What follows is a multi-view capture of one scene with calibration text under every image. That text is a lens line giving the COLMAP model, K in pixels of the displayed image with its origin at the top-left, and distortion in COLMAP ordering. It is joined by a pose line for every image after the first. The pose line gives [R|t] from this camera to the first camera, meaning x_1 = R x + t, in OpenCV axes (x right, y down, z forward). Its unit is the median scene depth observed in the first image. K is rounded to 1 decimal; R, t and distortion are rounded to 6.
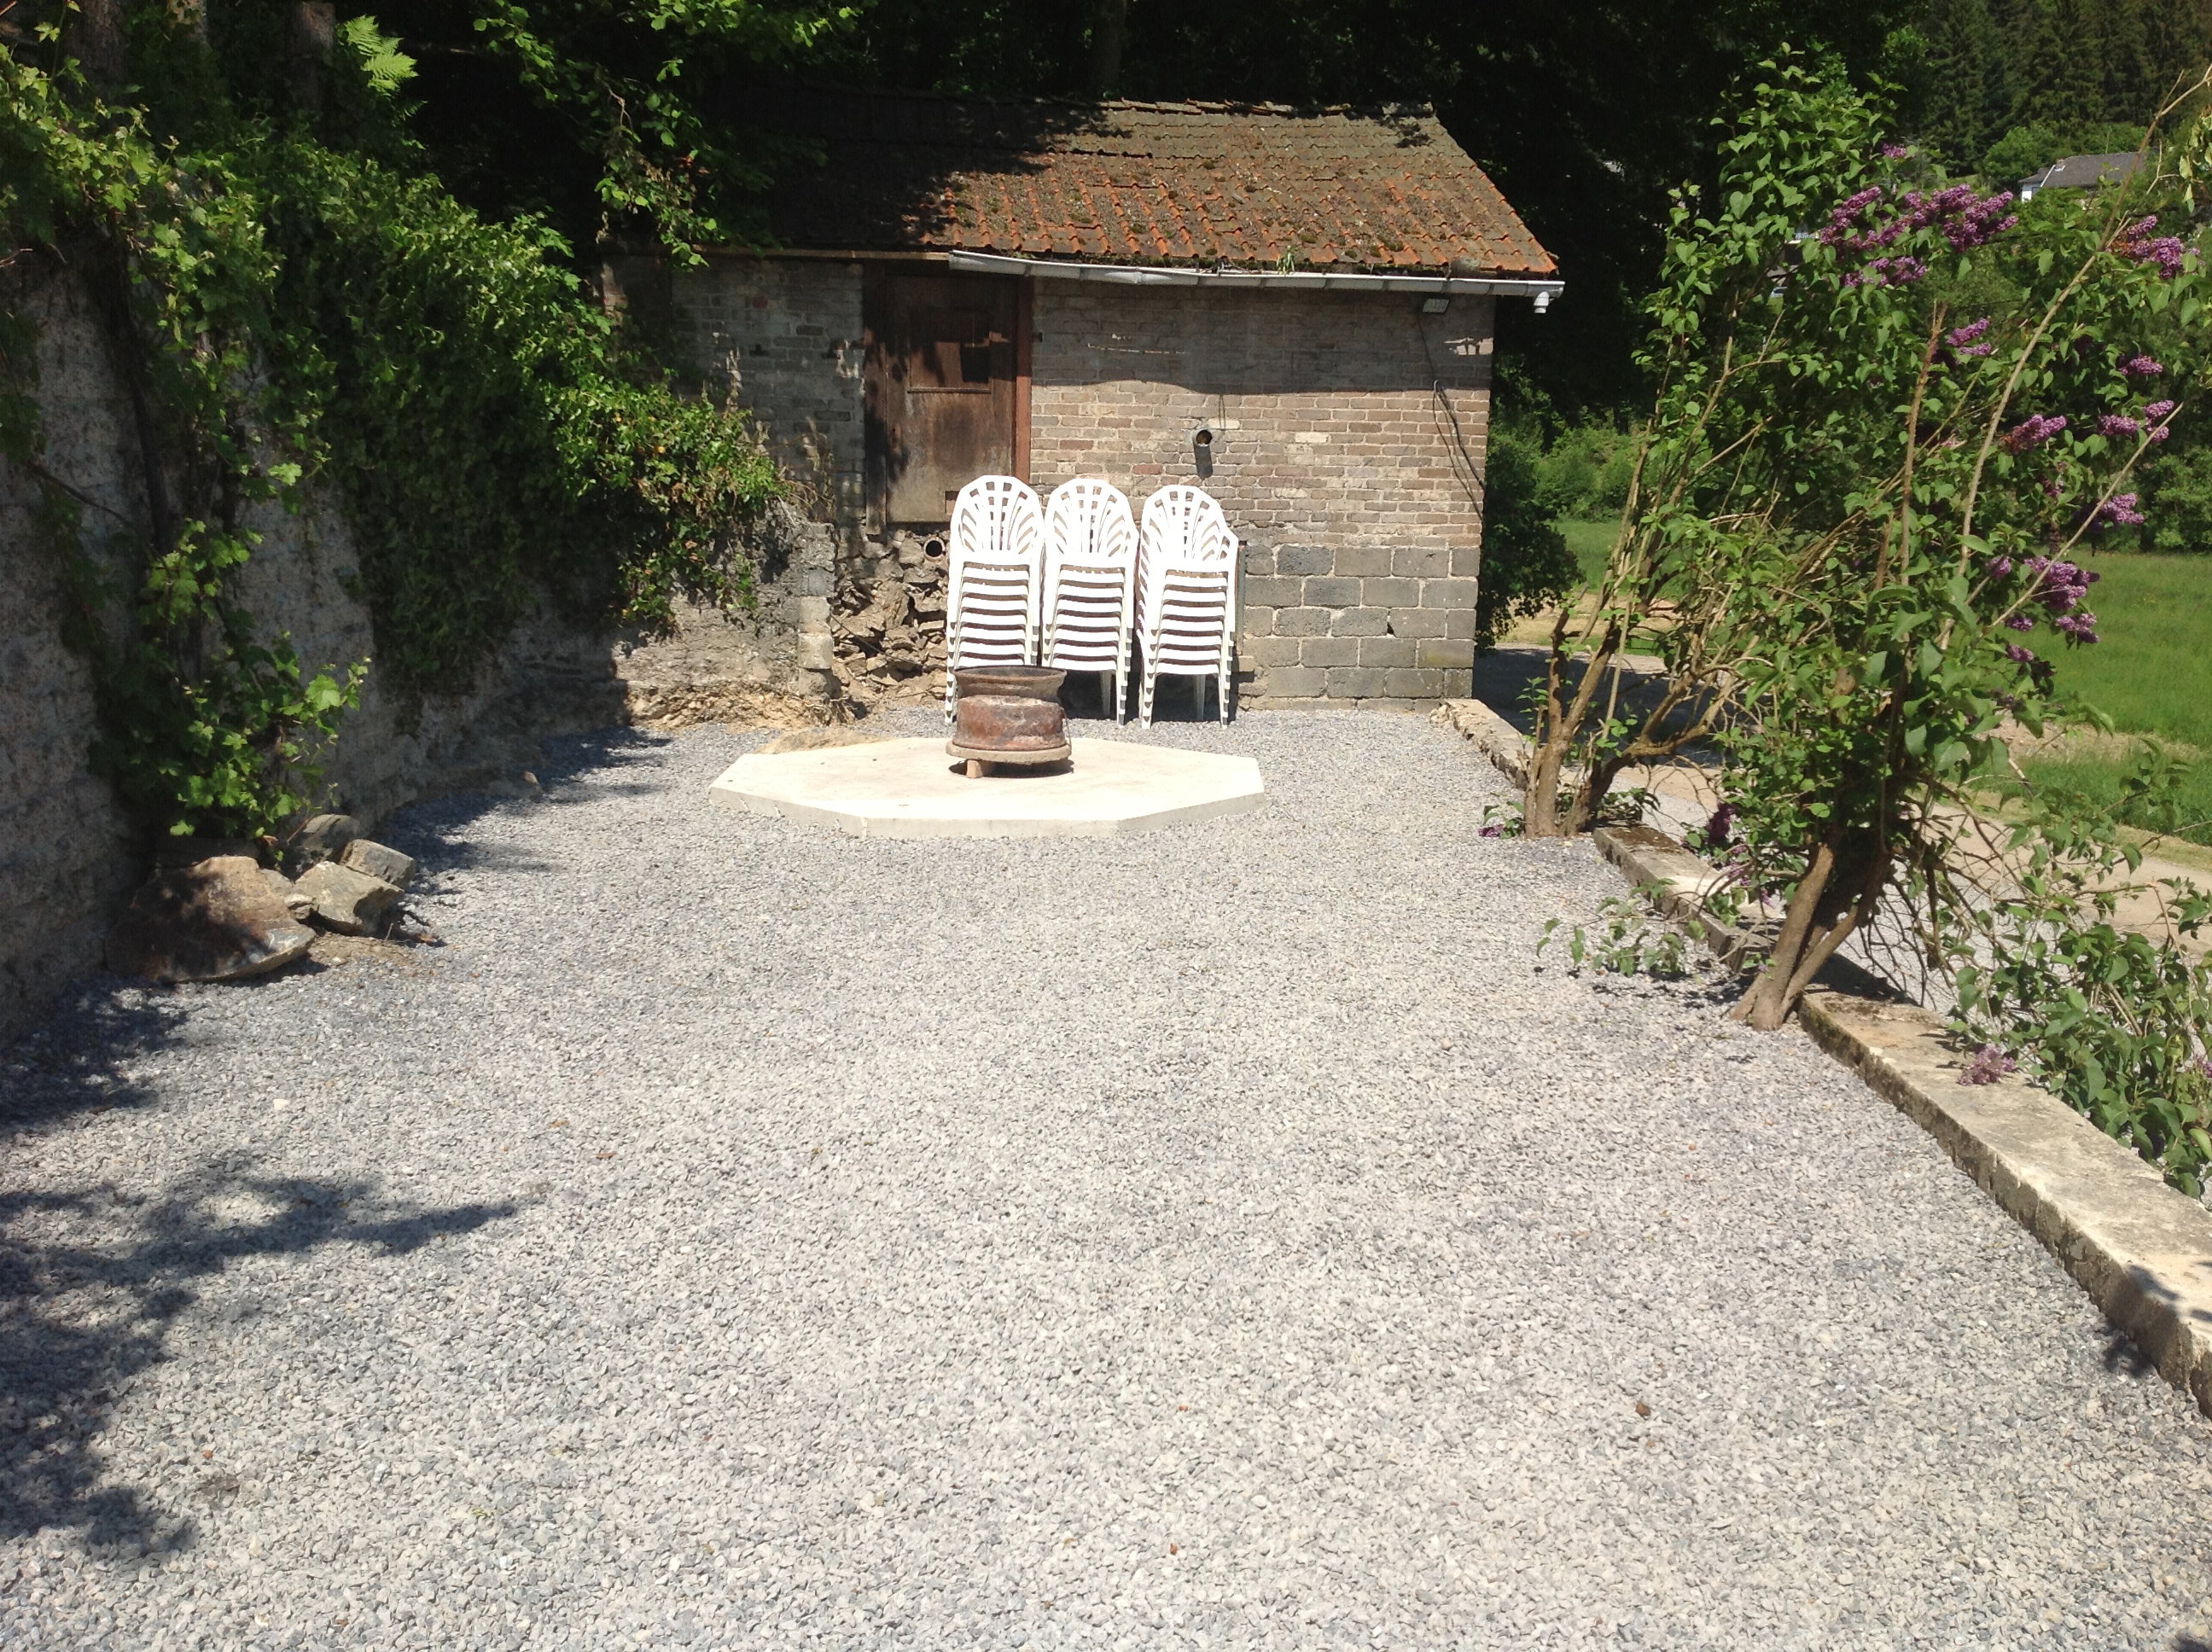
lens RADIAL K [[2218.8, 0, 1132.4], [0, 2218.8, 834.4], [0, 0, 1]] dist [0.133534, -0.002681]
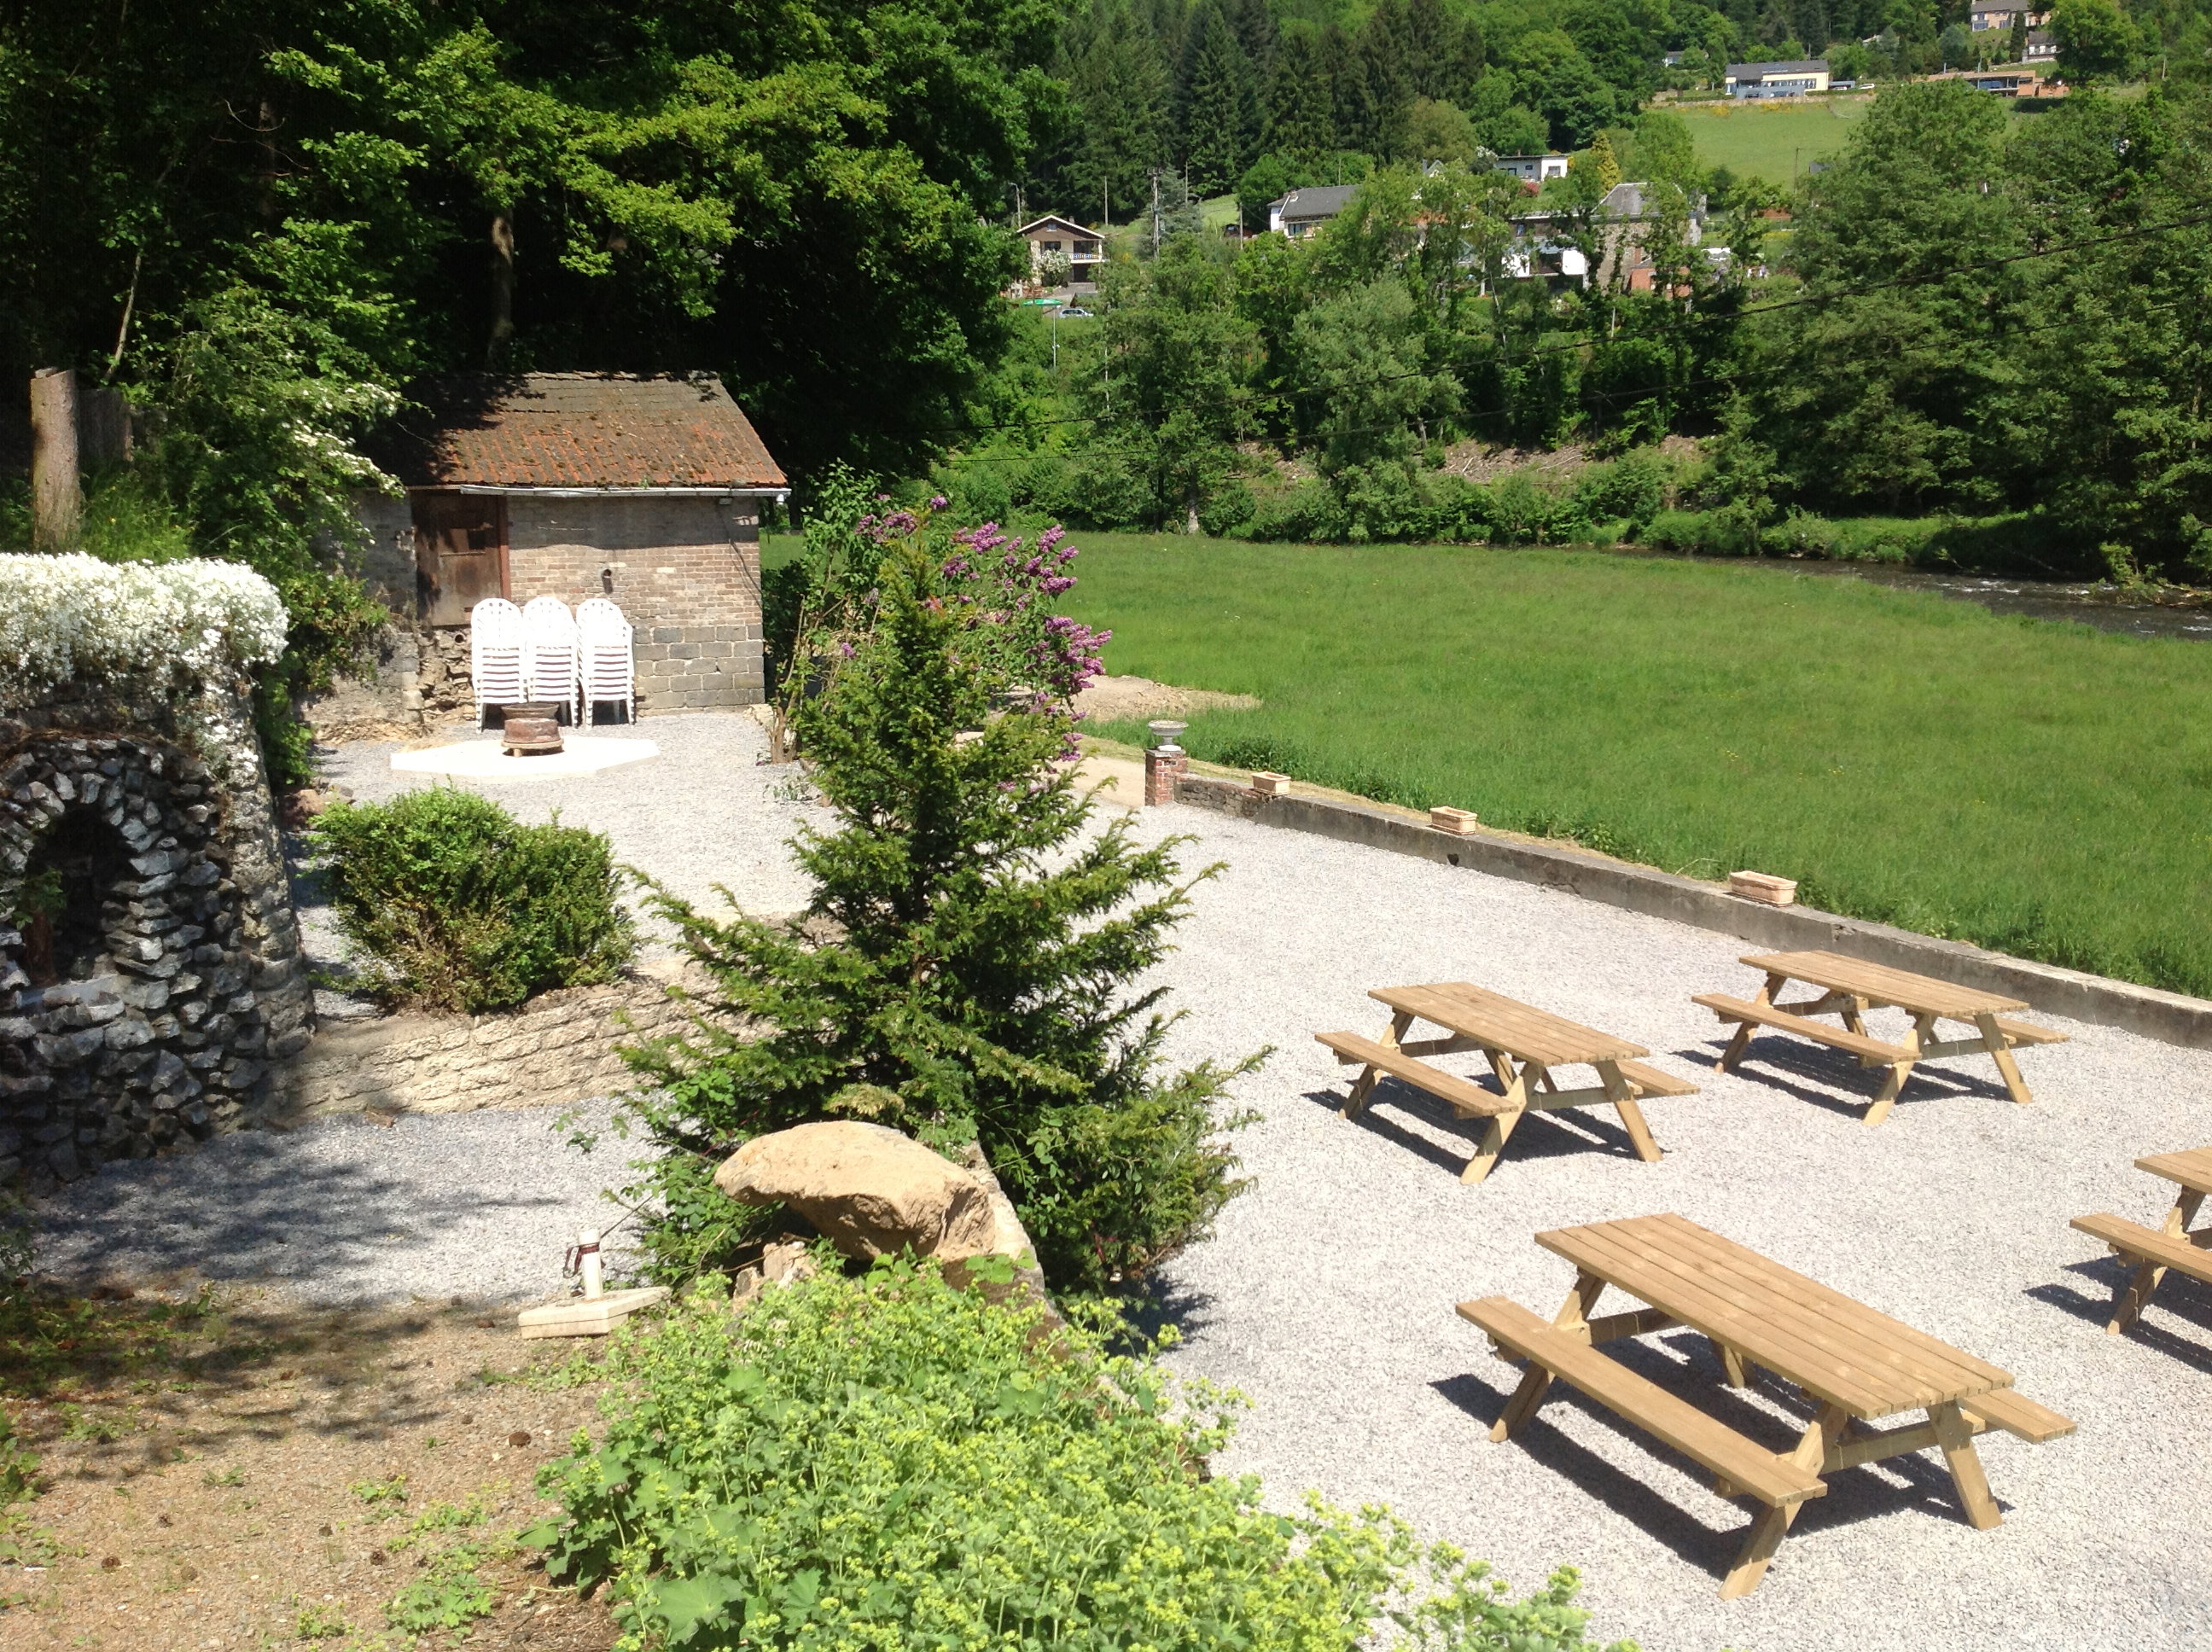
lens RADIAL K [[2218.8, 0, 1132.4], [0, 2218.8, 834.4], [0, 0, 1]] dist [0.133534, -0.002681]
pose [[0.959109, -0.076743, 0.272435, -0.074745], [0.075116, 0.997040, 0.016415, 0.043914], [-0.272888, 0.004720, 0.962034, -0.940528]]
